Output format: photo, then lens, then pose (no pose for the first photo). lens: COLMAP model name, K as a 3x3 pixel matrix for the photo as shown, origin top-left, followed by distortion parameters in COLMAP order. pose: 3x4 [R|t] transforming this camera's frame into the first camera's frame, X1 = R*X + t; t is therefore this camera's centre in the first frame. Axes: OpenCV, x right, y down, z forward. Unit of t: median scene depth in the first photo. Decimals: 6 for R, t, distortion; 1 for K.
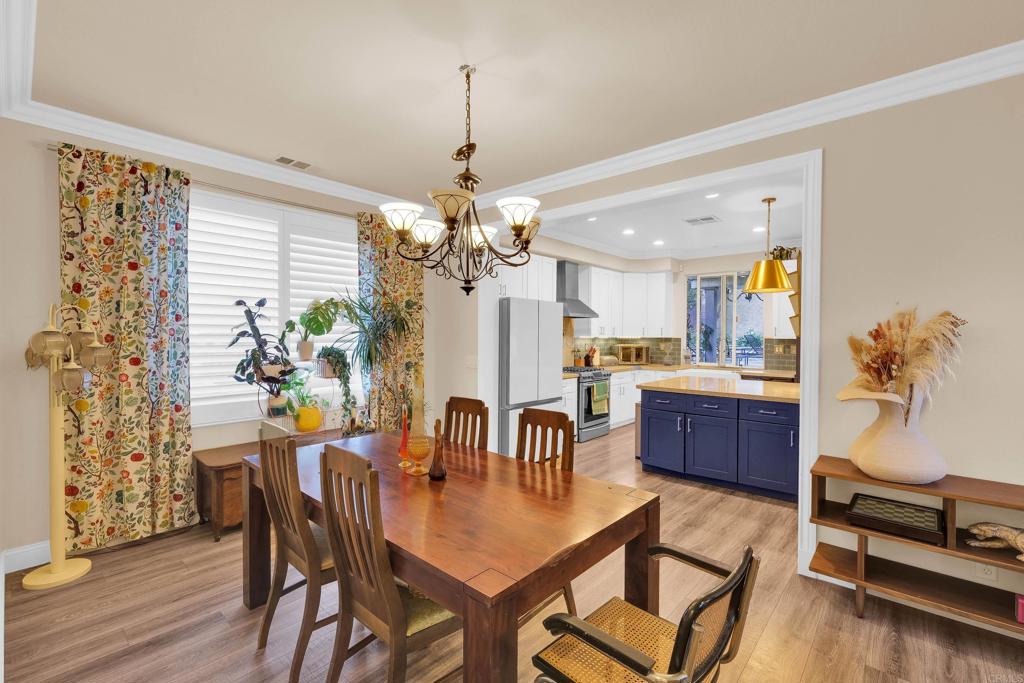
lens RADIAL K [[446.9, 0, 512.5], [0, 446.9, 342.2], [0, 0, 1]] dist [-0.001786, -0.000308]
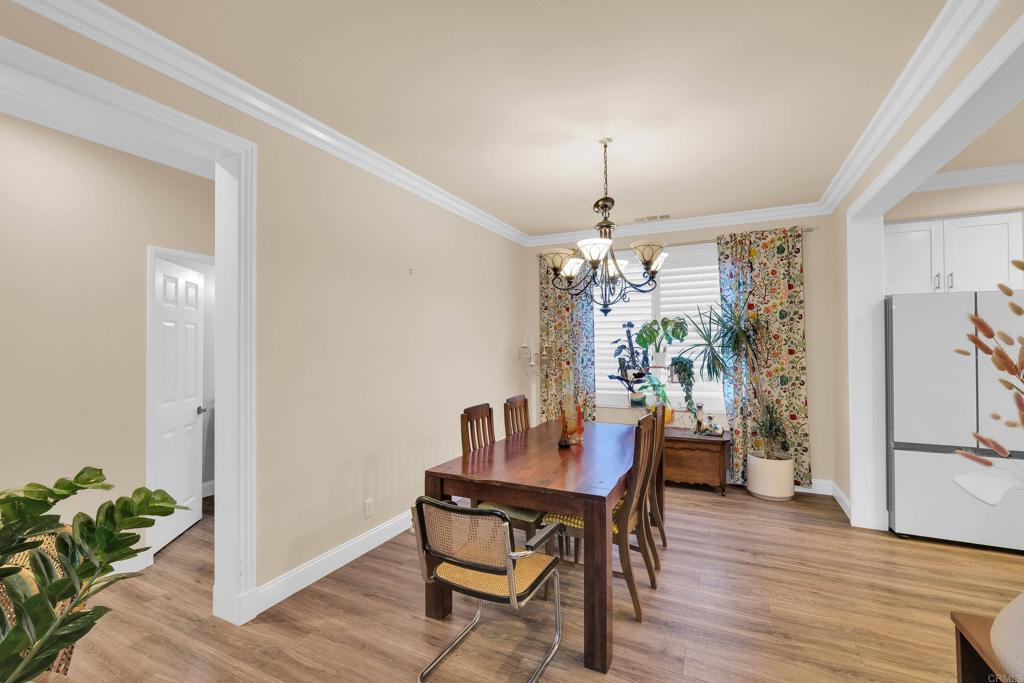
lens RADIAL K [[446.9, 0, 510.4], [0, 446.9, 343.6], [0, 0, 1]] dist [-0.001786, -0.000308]
pose [[0.273305, -0.013456, -0.961833, 0.405877], [-0.011851, 0.999779, -0.017354, -0.000080], [0.961854, 0.016142, 0.273085, 0.149715]]
